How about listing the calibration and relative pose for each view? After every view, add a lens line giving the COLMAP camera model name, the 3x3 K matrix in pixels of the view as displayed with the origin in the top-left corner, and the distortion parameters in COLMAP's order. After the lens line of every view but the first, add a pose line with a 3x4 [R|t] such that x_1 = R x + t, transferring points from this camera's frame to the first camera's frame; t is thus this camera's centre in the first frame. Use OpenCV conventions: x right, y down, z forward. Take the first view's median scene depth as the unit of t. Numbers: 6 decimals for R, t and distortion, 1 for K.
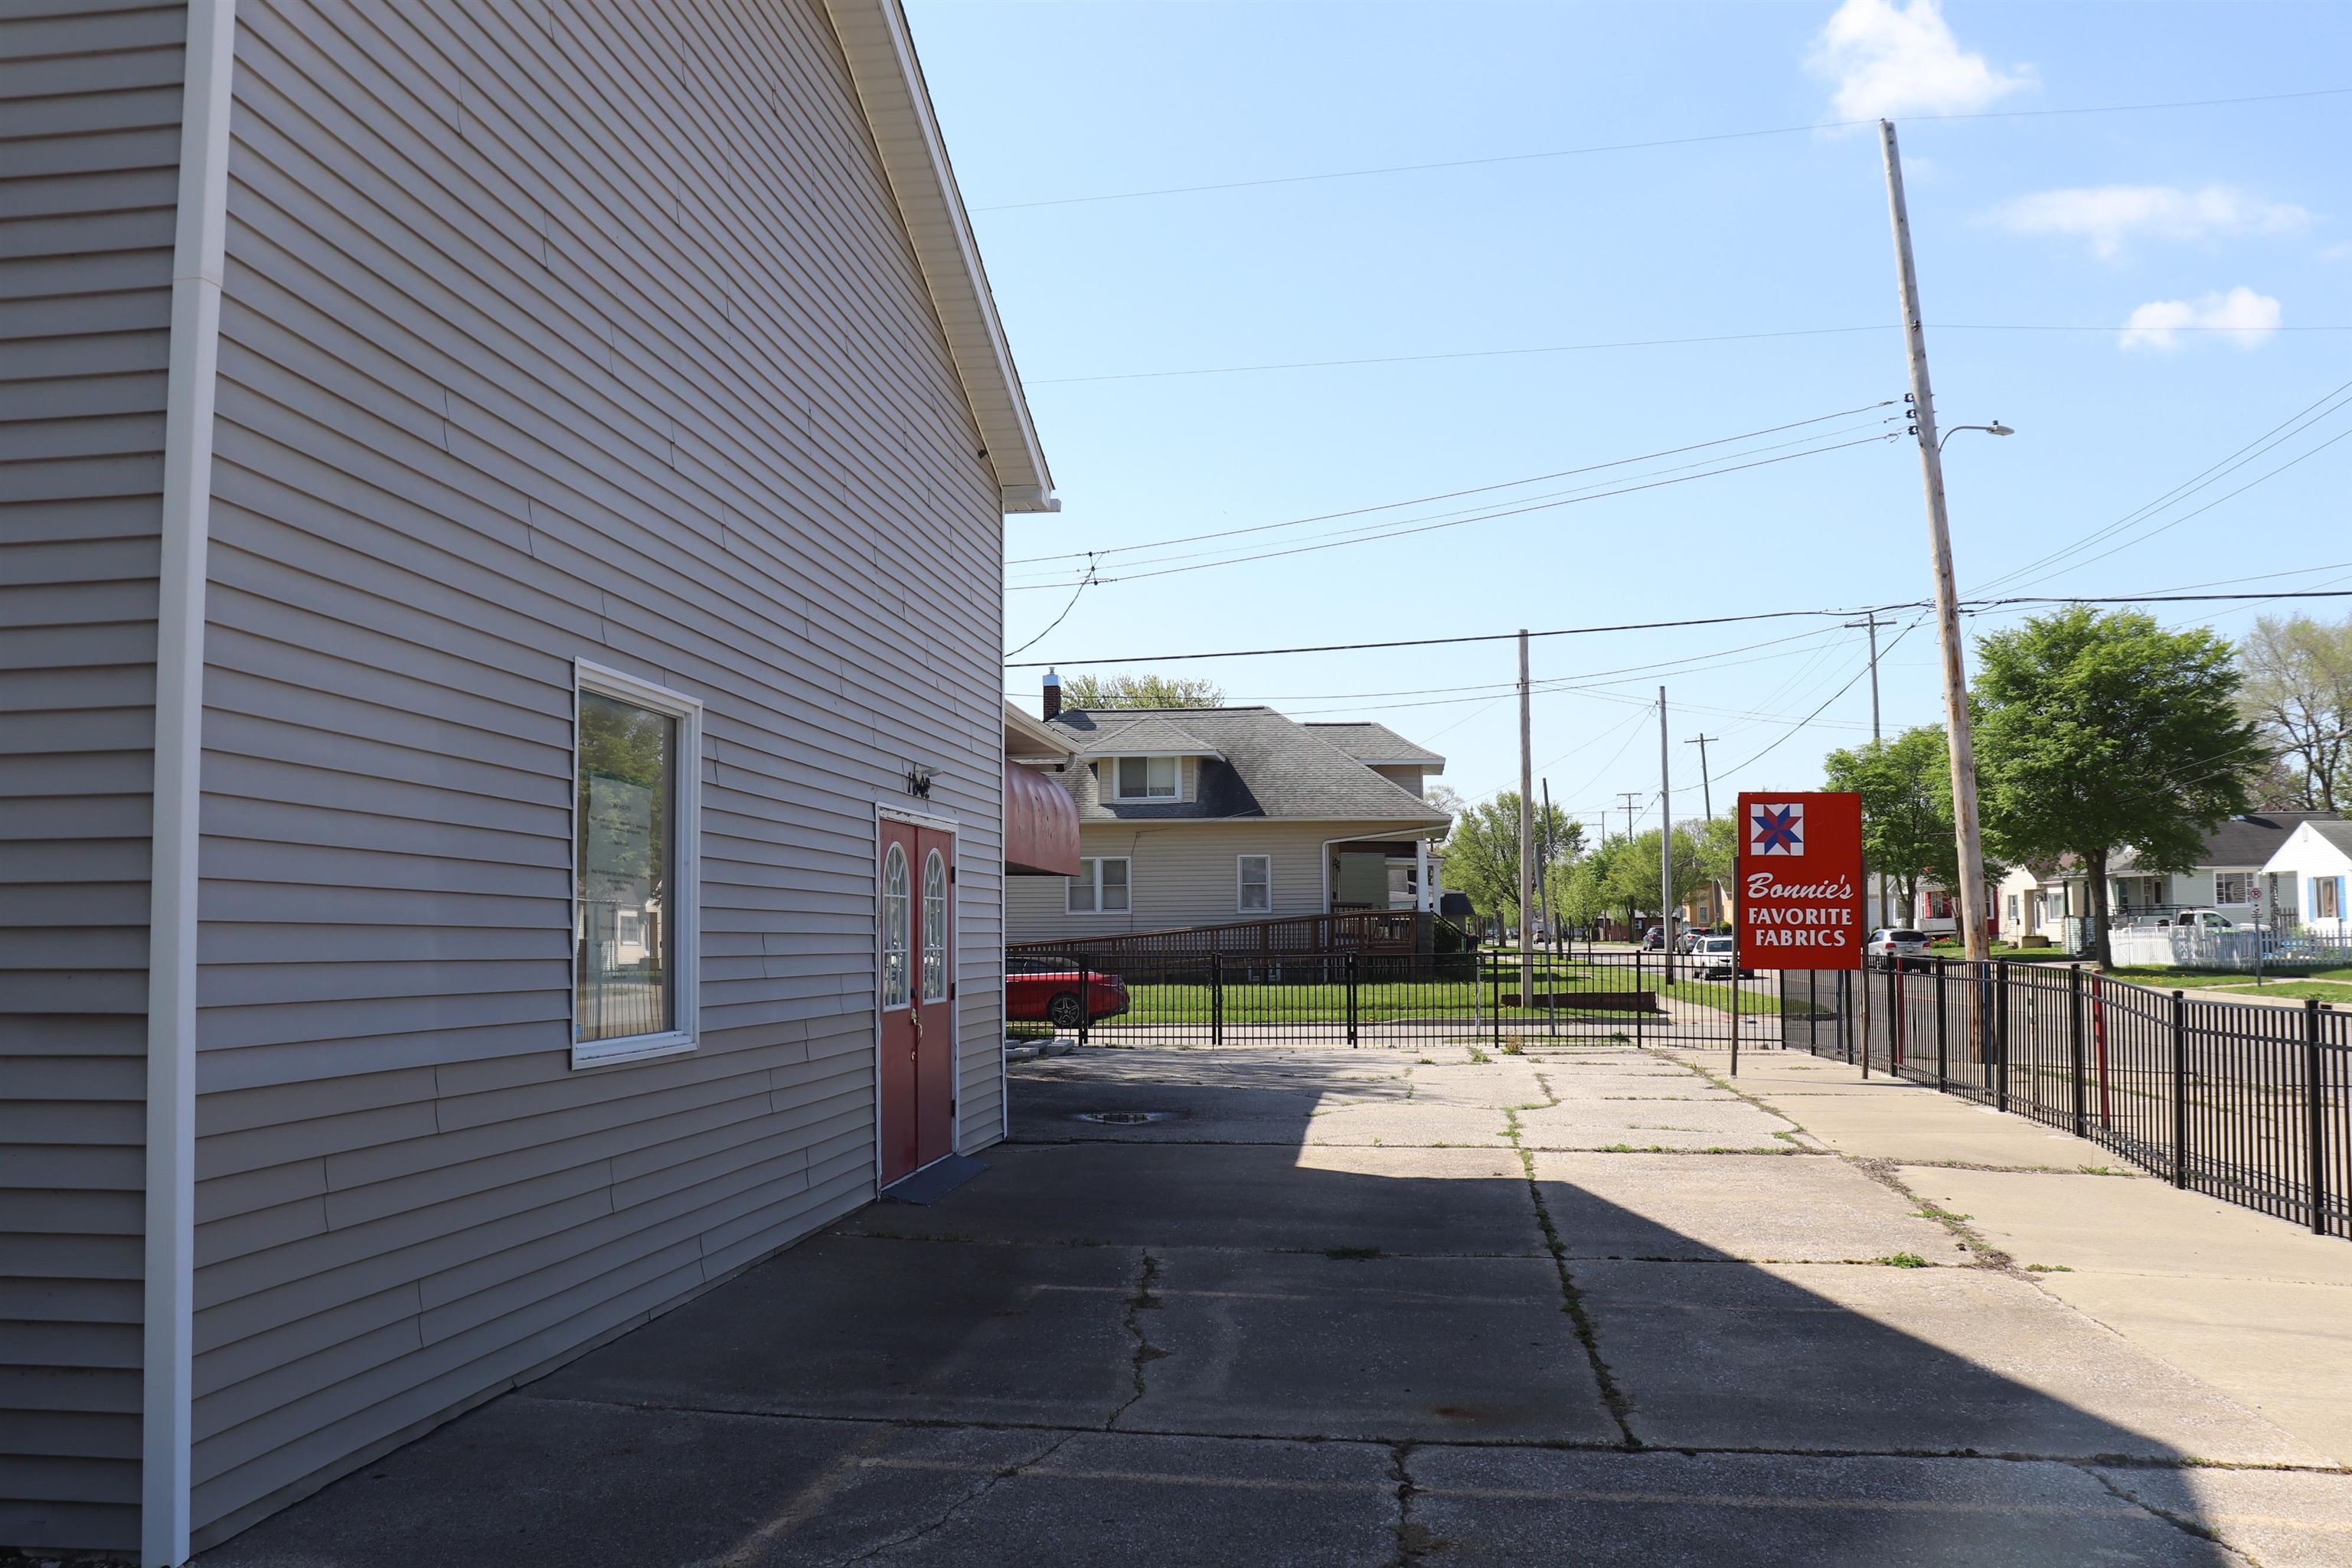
lens RADIAL K [[1962.2, 0, 1172.2], [0, 1962.2, 783.2], [0, 0, 1]] dist [-0.159972, 0.122940]
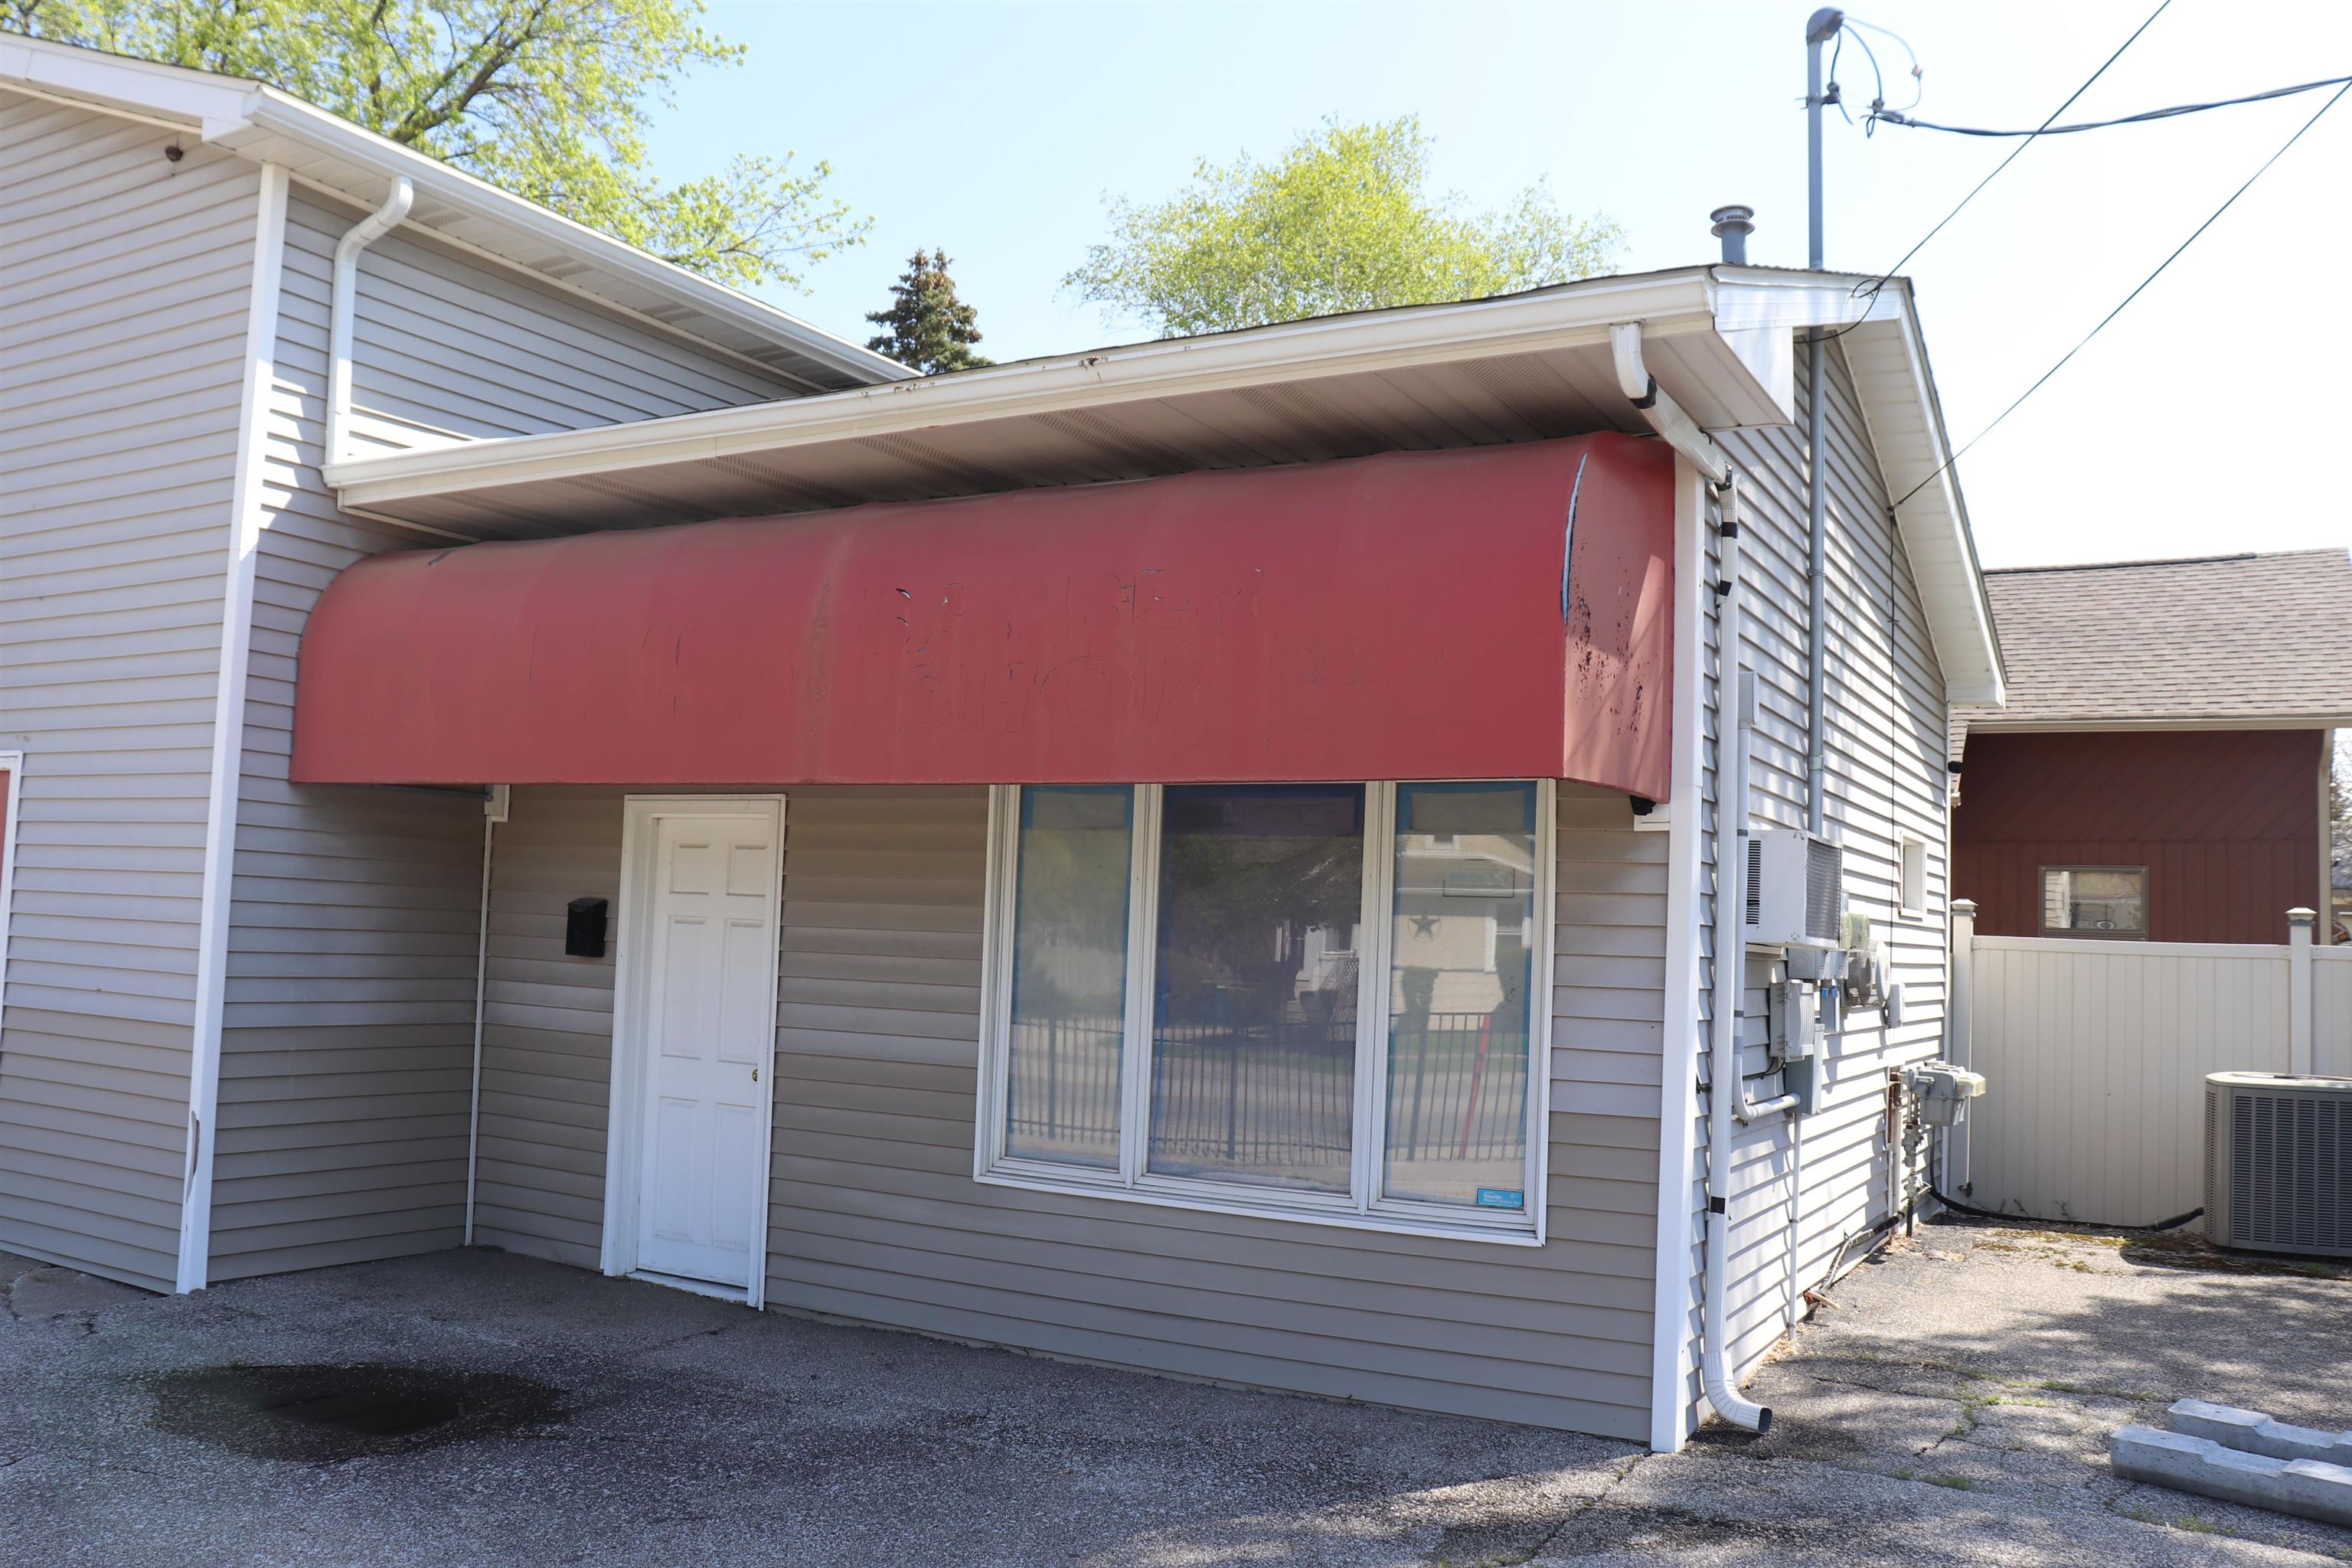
lens RADIAL K [[1962.2, 0, 1176.2], [0, 1962.2, 786.1], [0, 0, 1]] dist [-0.159972, 0.122940]
pose [[-0.395360, -0.080123, -0.915025, 0.394487], [0.035648, 0.994099, -0.102450, 0.134641], [0.917834, -0.073124, -0.390170, 1.933750]]
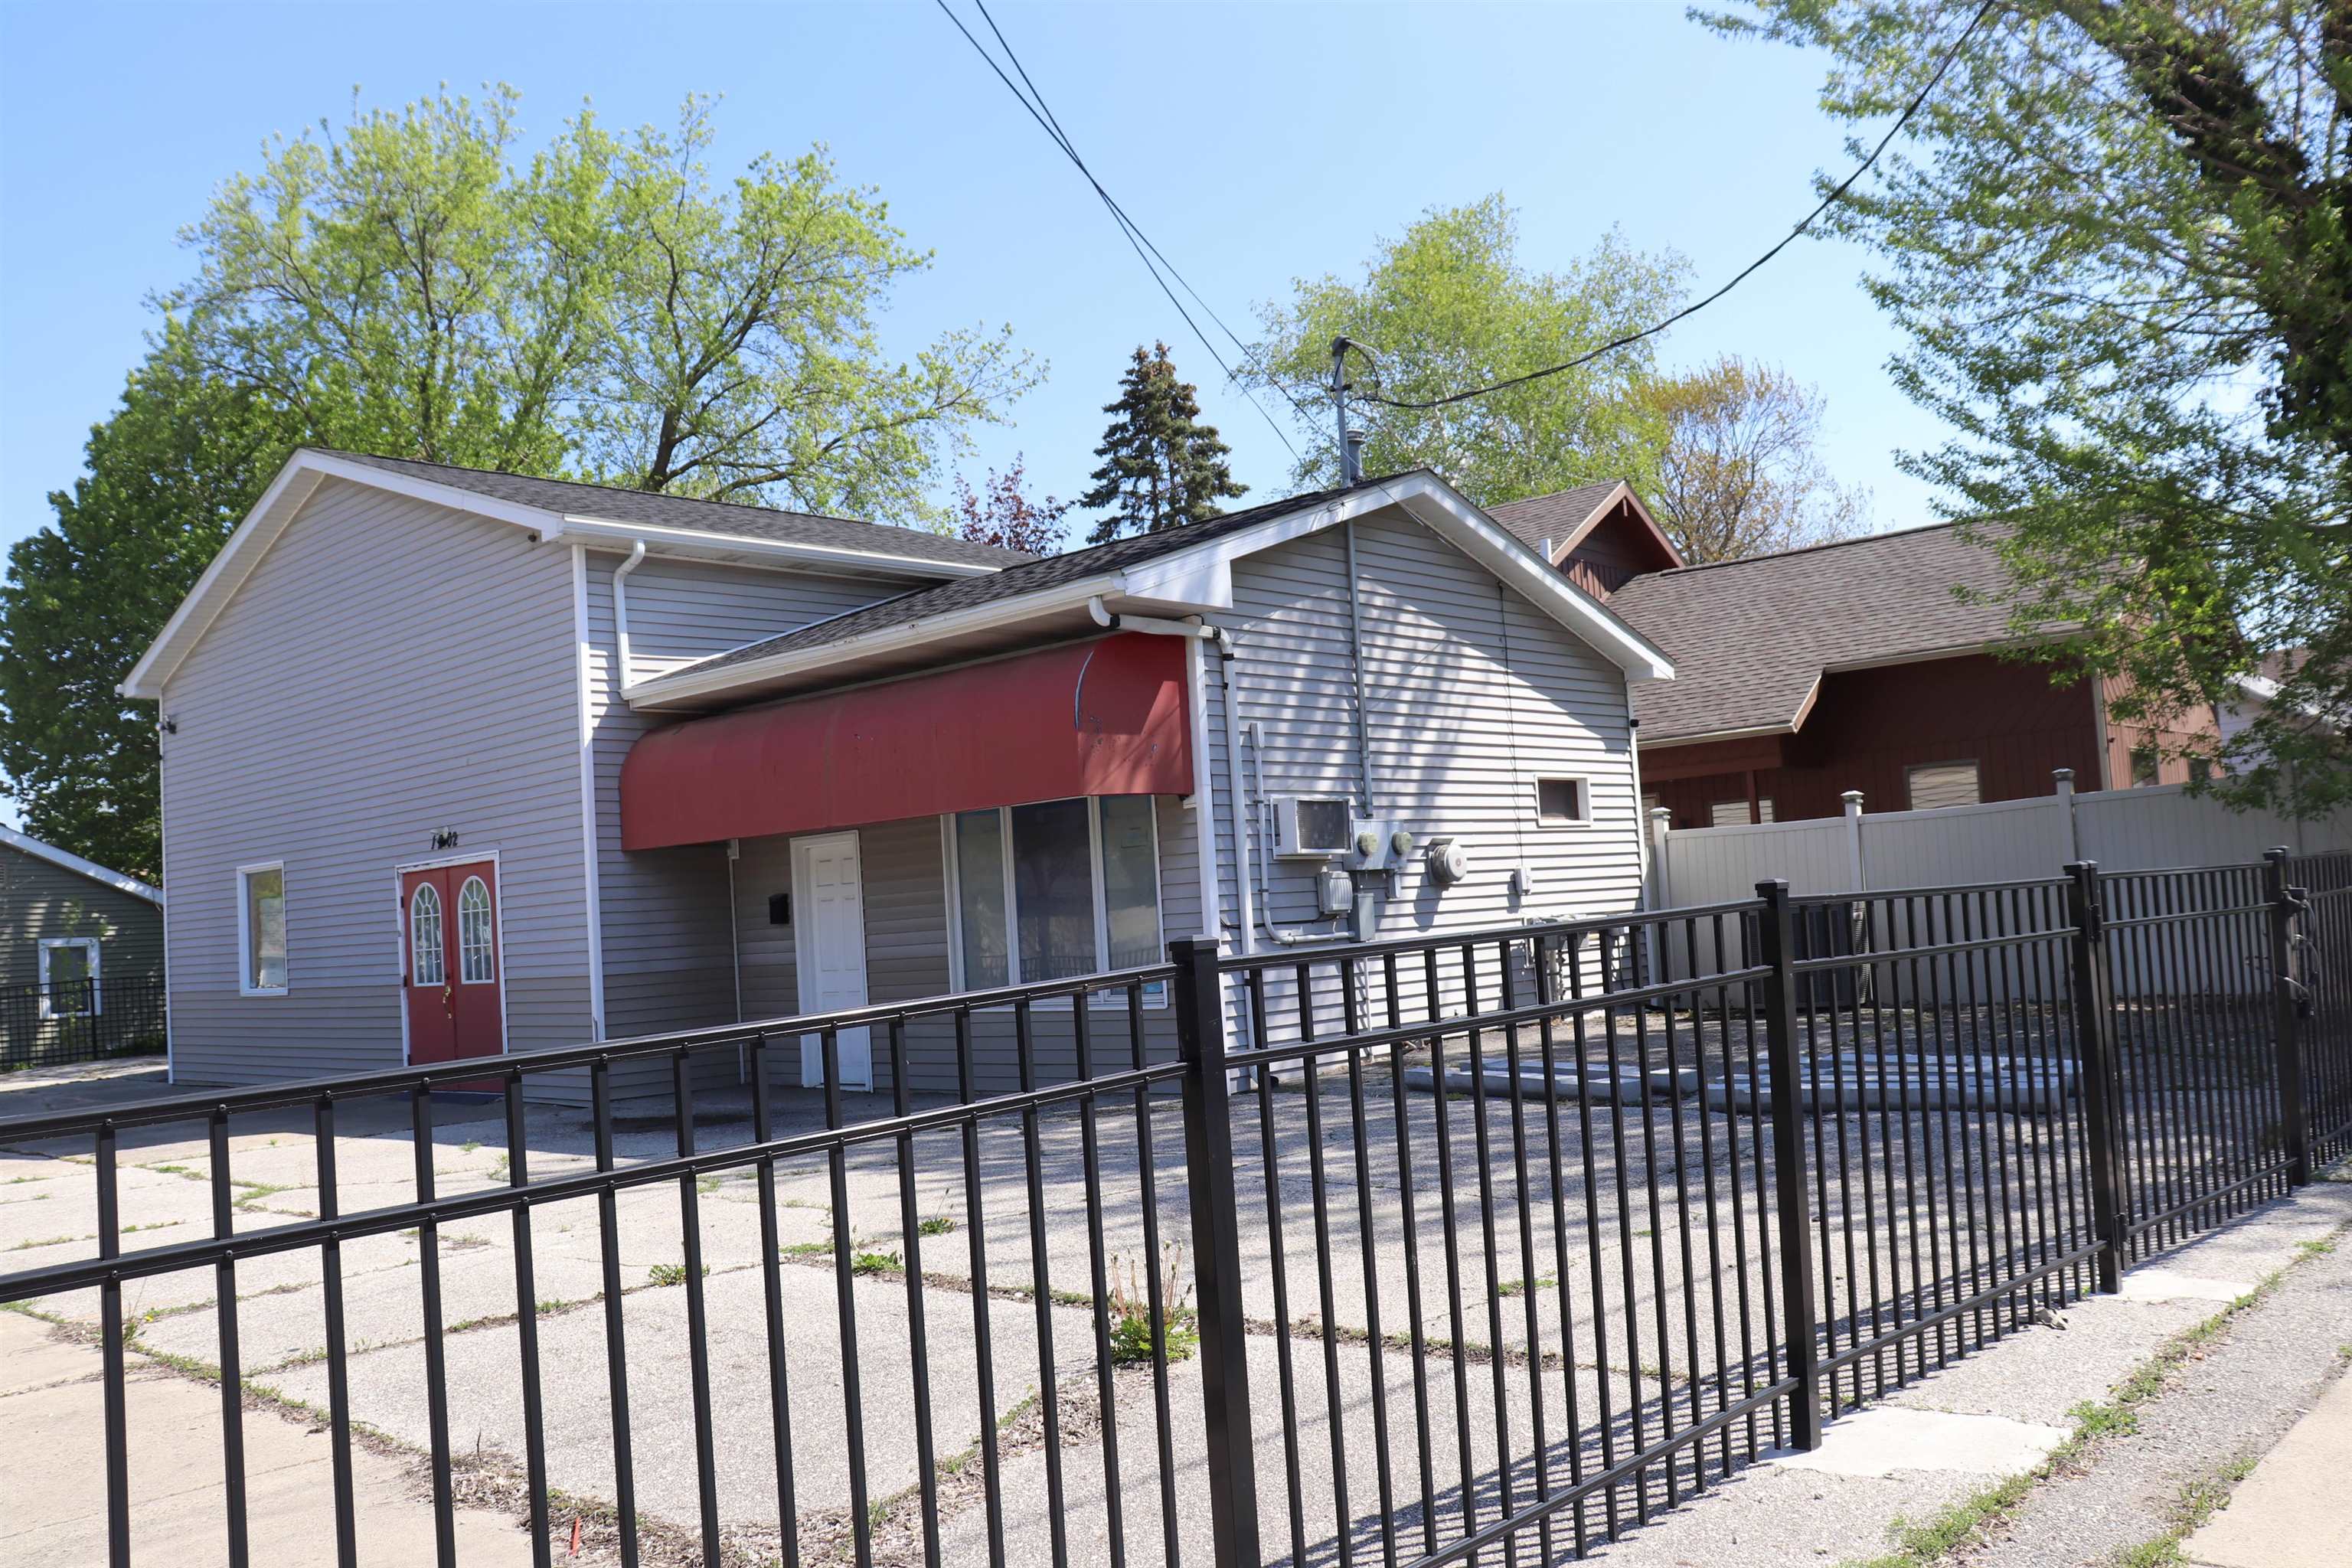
lens RADIAL K [[1962.2, 0, 1183.0], [0, 1962.2, 783.8], [0, 0, 1]] dist [-0.159972, 0.122940]
pose [[-0.582591, -0.015965, -0.812609, 0.830528], [0.128116, 0.985504, -0.111213, 0.217906], [0.802605, -0.168900, -0.572100, 2.559020]]
